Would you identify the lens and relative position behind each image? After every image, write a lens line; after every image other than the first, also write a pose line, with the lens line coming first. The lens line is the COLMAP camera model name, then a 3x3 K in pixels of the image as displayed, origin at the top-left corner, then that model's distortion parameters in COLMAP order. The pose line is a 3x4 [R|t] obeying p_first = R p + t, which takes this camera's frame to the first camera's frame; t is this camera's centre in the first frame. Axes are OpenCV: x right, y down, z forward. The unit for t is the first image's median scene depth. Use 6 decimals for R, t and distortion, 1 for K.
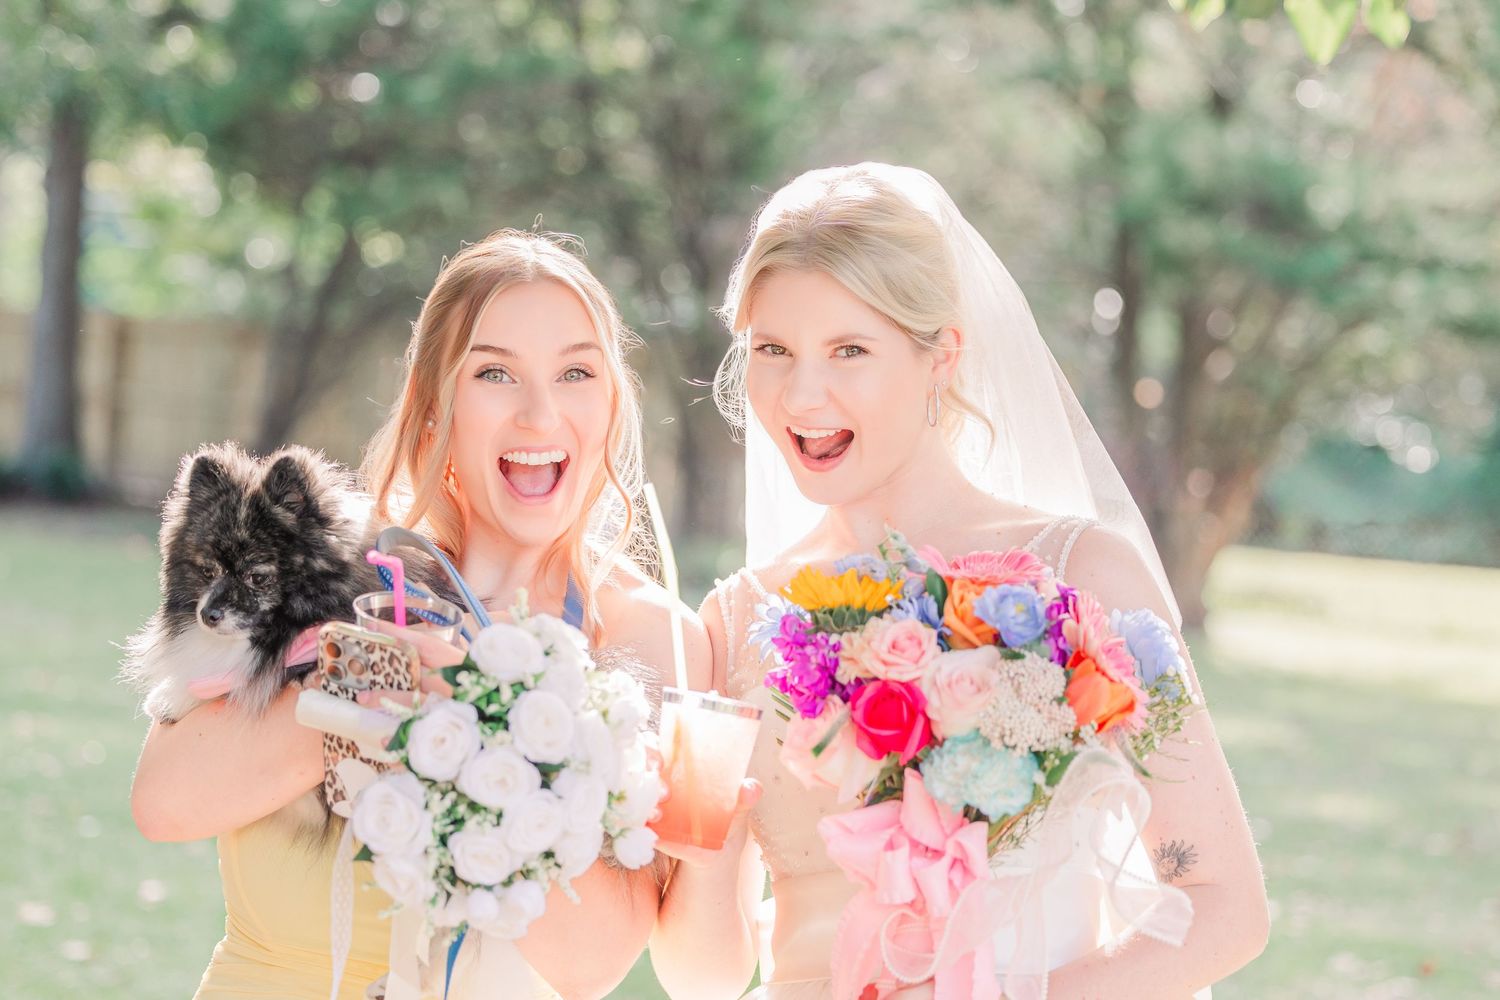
lens RADIAL K [[3444.8, 0, 749.8], [0, 3444.8, 495.6], [0, 0, 1]] dist [-0.458318, 0.000000]
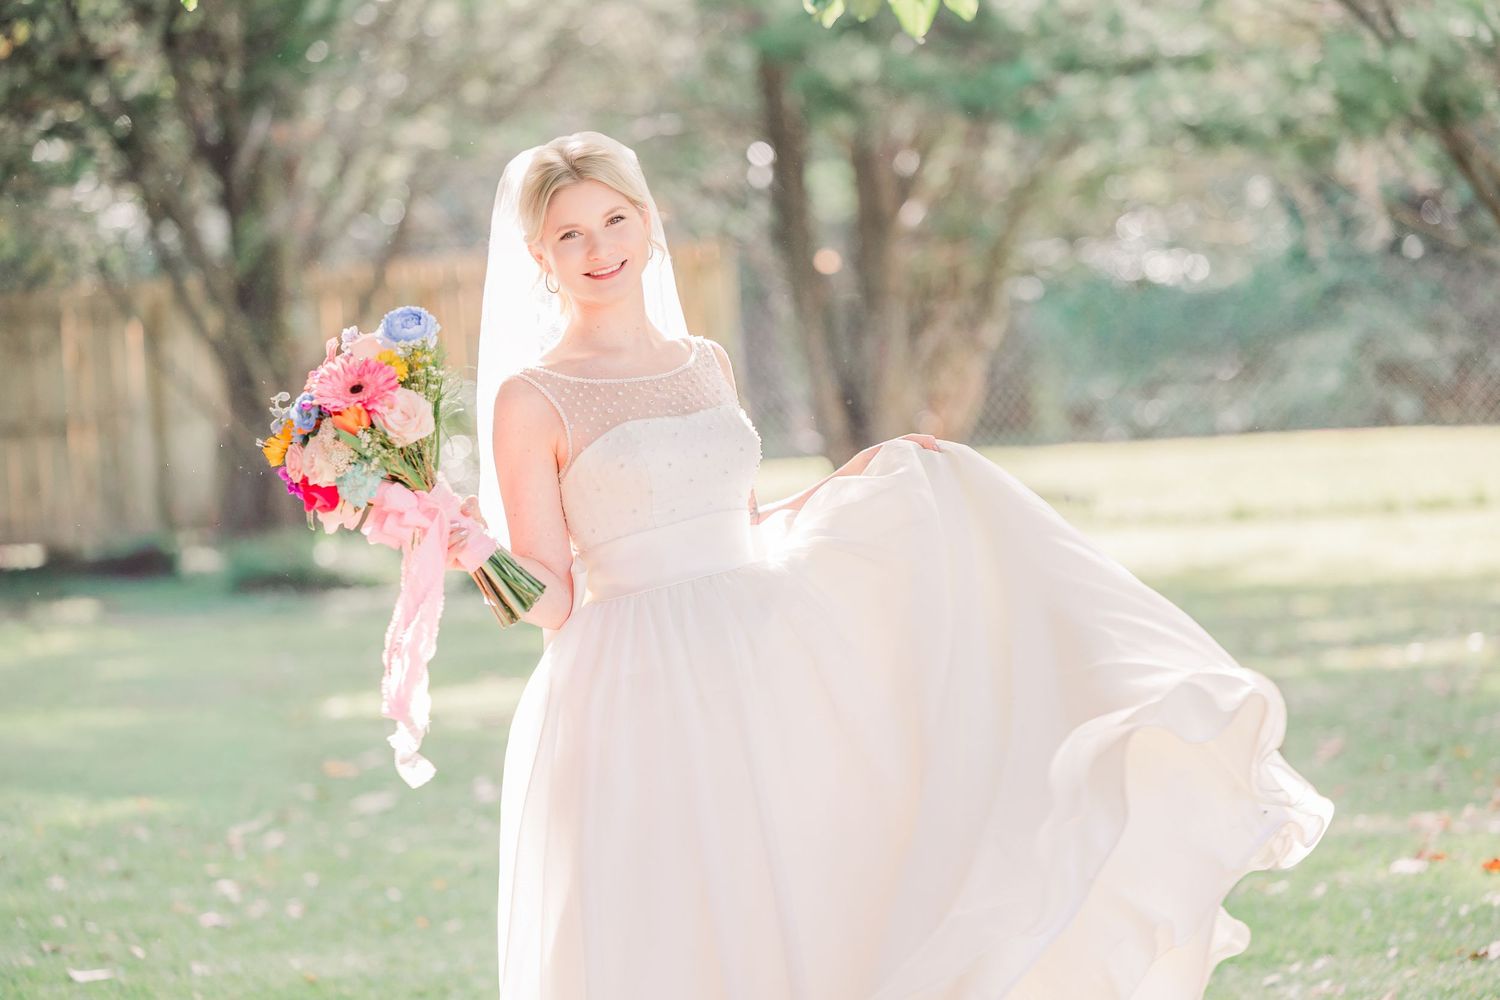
lens RADIAL K [[5819.7, 0, 756.9], [0, 5819.7, 492.6], [0, 0, 1]] dist [0.416873, 0.000000]
pose [[0.985615, -0.136877, 0.099136, -0.043151], [0.136389, 0.990586, 0.011717, 0.005349], [-0.099806, 0.001973, 0.995005, -0.363686]]
